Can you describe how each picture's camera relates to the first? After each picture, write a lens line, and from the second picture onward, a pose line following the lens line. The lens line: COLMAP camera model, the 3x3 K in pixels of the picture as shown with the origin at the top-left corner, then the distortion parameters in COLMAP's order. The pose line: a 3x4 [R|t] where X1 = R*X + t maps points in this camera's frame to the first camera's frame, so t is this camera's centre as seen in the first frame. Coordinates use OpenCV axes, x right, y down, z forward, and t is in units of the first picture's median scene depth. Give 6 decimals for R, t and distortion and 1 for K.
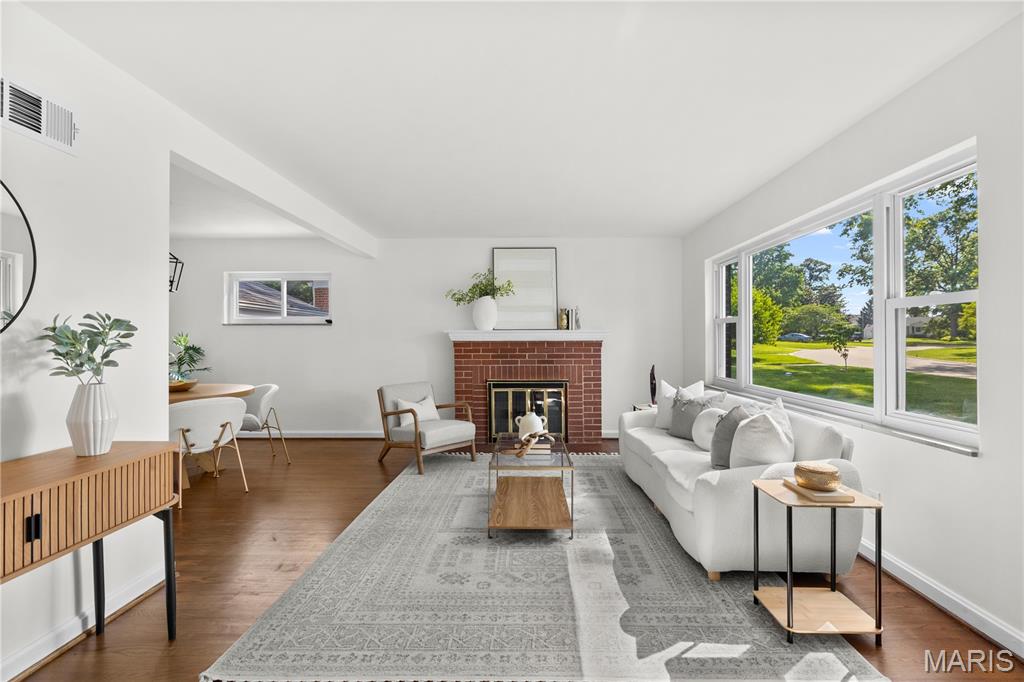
lens RADIAL K [[465.4, 0, 521.7], [0, 465.4, 345.0], [0, 0, 1]] dist [0.003470, -0.000345]
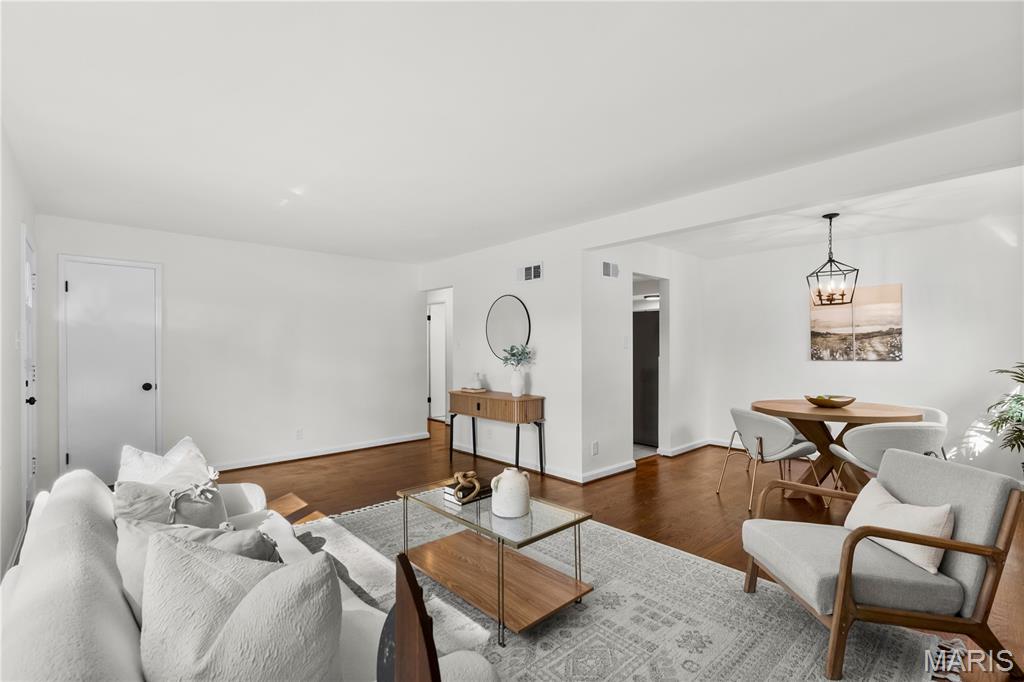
lens RADIAL K [[465.4, 0, 510.2], [0, 465.4, 340.6], [0, 0, 1]] dist [0.003470, -0.000345]
pose [[-0.727080, -0.005183, -0.686534, 0.316972], [-0.003341, 0.999986, -0.004011, -0.026267], [0.686545, -0.000622, -0.727087, 0.966373]]
